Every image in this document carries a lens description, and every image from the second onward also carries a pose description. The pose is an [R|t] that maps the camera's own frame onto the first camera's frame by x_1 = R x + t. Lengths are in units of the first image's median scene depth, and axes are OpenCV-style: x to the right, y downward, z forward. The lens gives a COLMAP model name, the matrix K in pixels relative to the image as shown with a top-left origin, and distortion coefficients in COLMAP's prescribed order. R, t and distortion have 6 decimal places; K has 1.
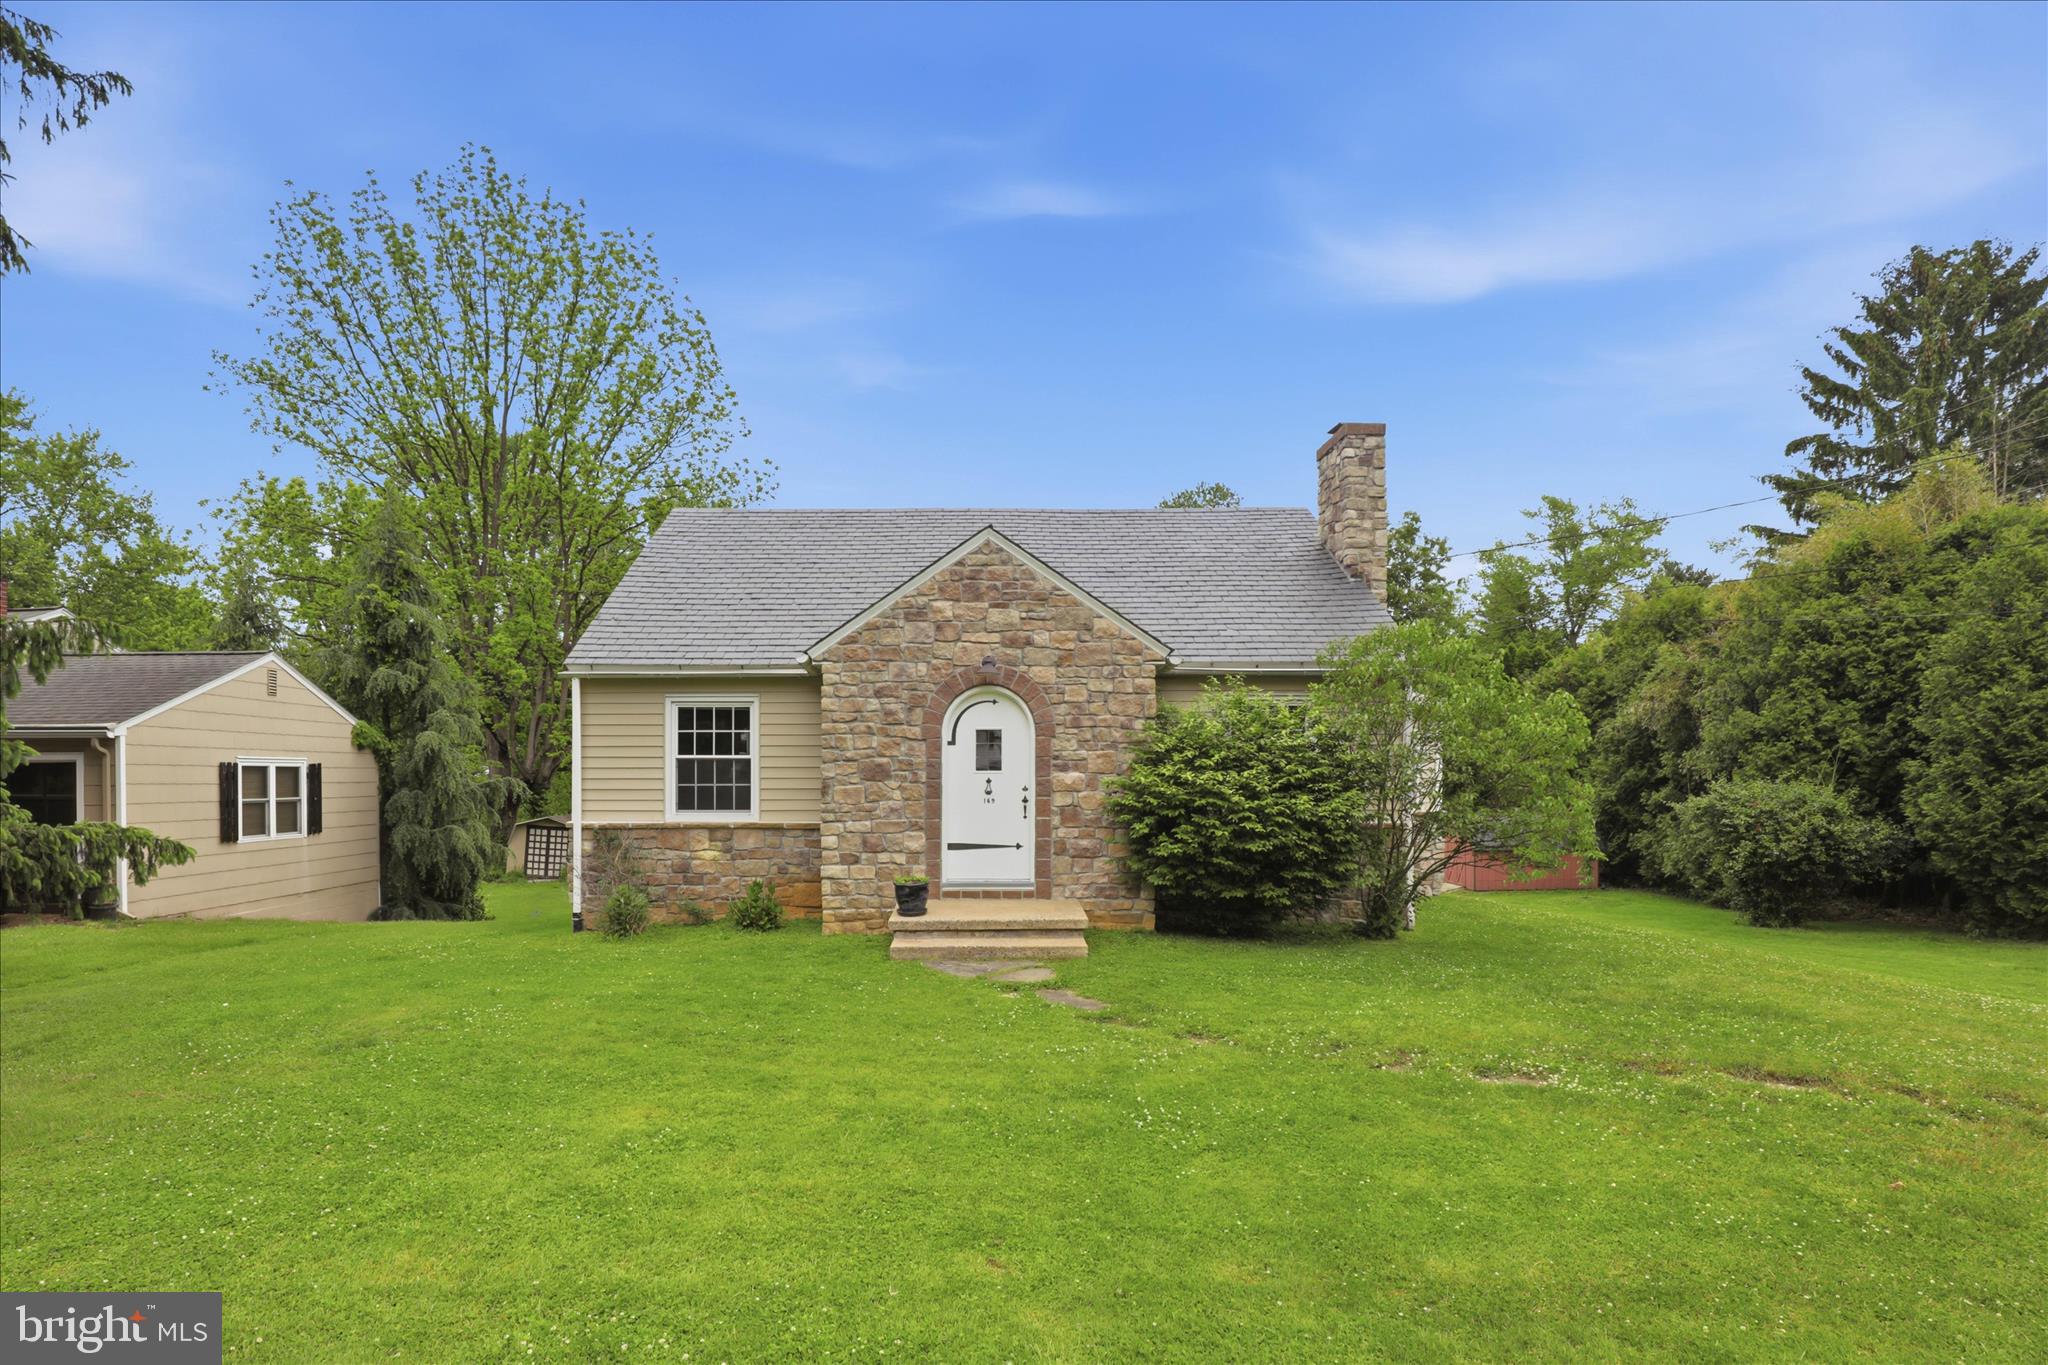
lens RADIAL K [[990.9, 0, 1024.2], [0, 990.9, 782.2], [0, 0, 1]] dist [-0.017452, 0.000350]
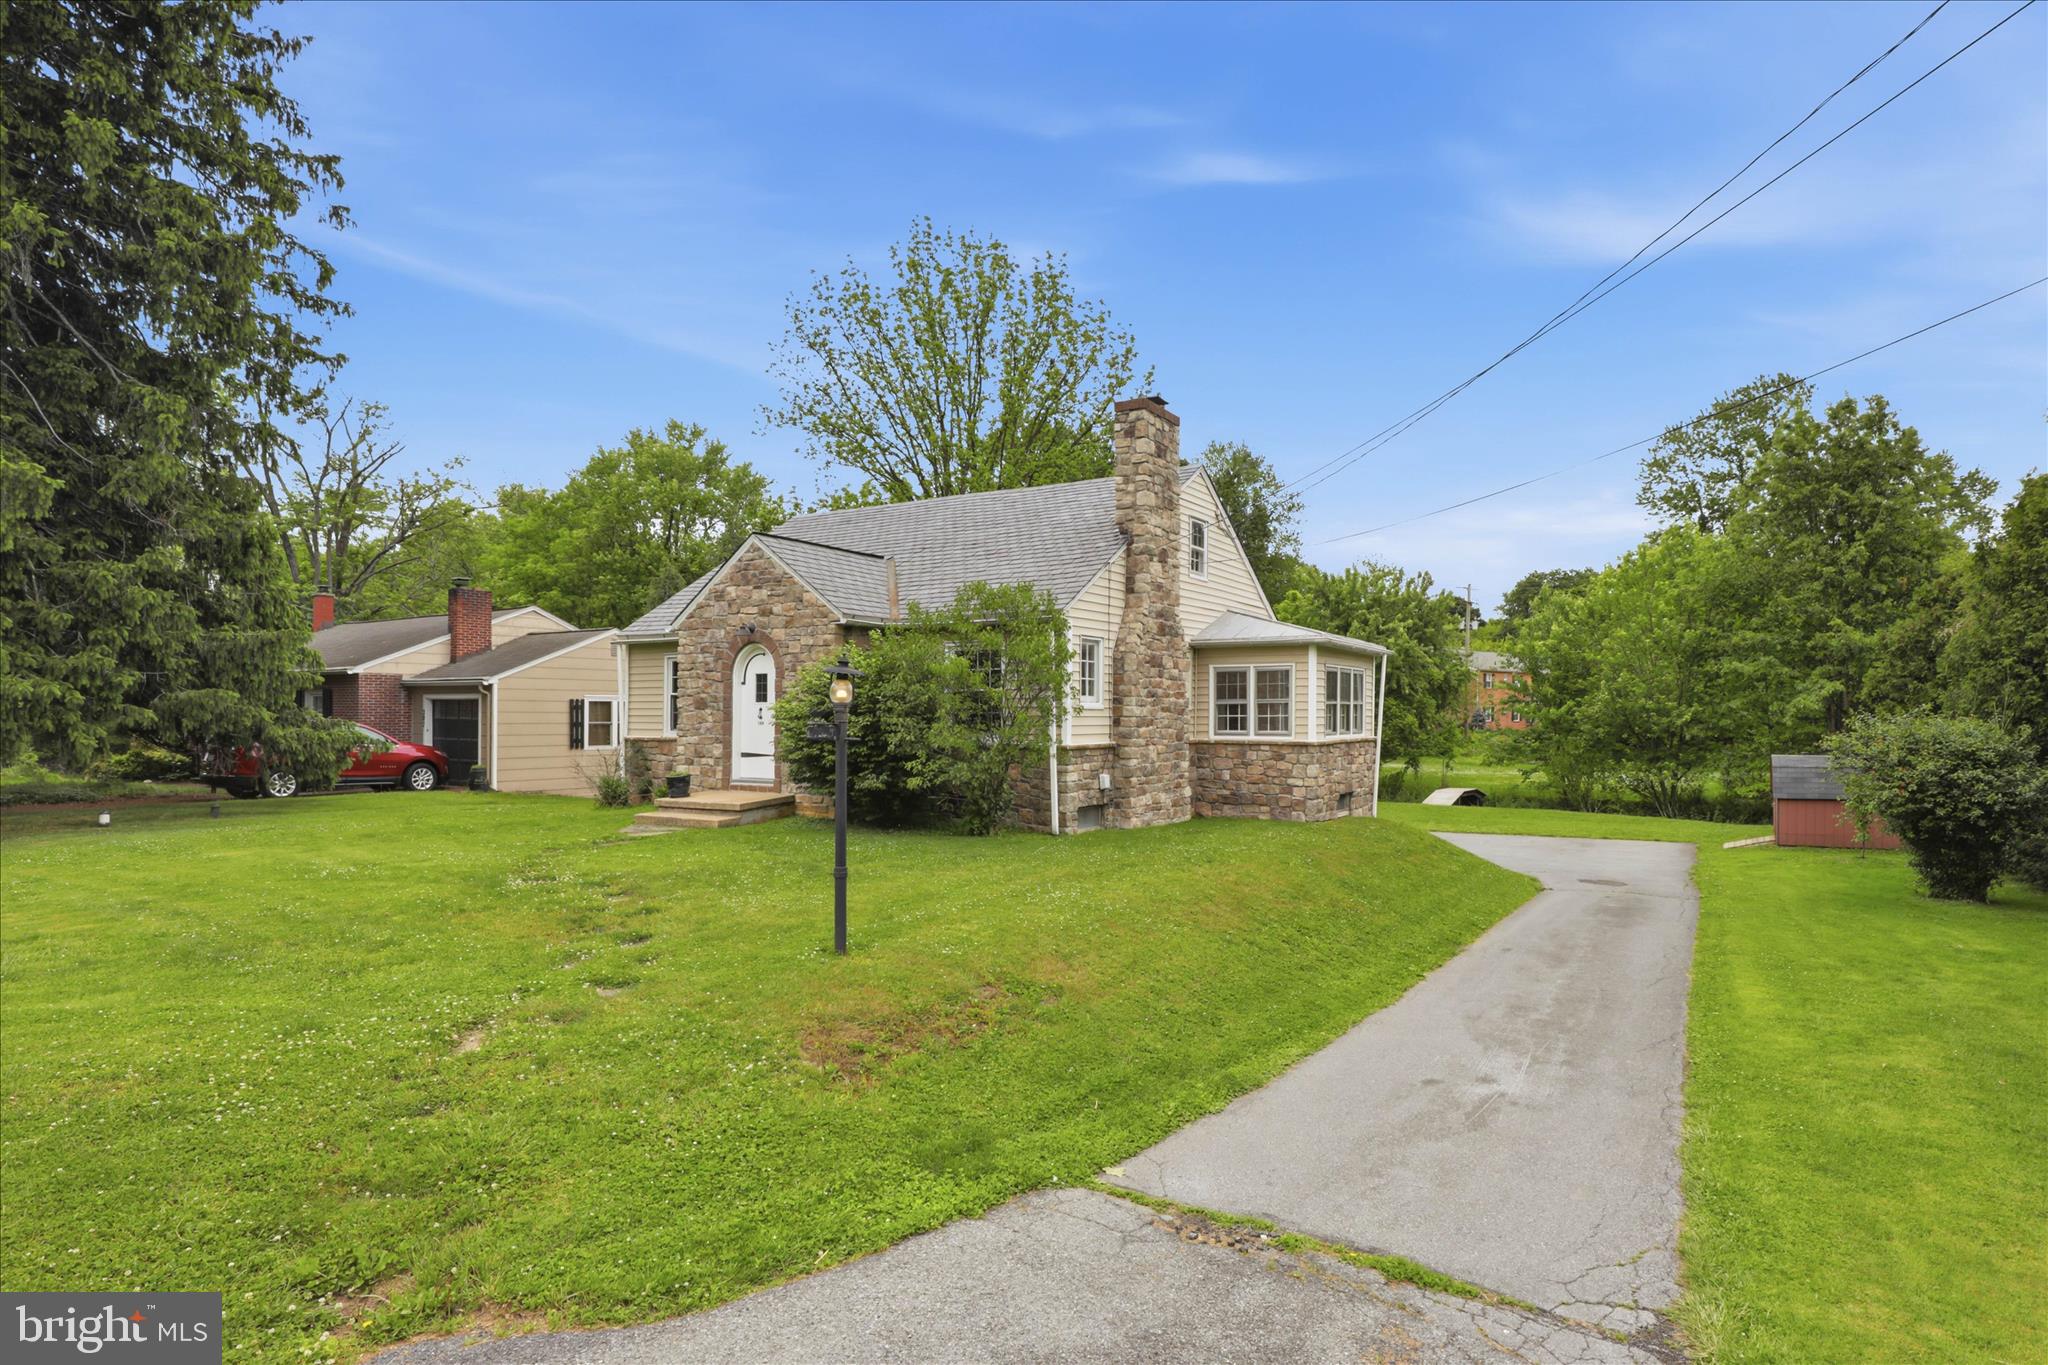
lens RADIAL K [[939.9, 0, 1030.2], [0, 939.9, 704.7], [0, 0, 1]] dist [-0.029086, 0.001483]
pose [[0.887202, -0.001103, -0.461380, 0.940883], [-0.004983, 0.999916, -0.011973, 0.006039], [0.461354, 0.012922, 0.887122, -0.022348]]
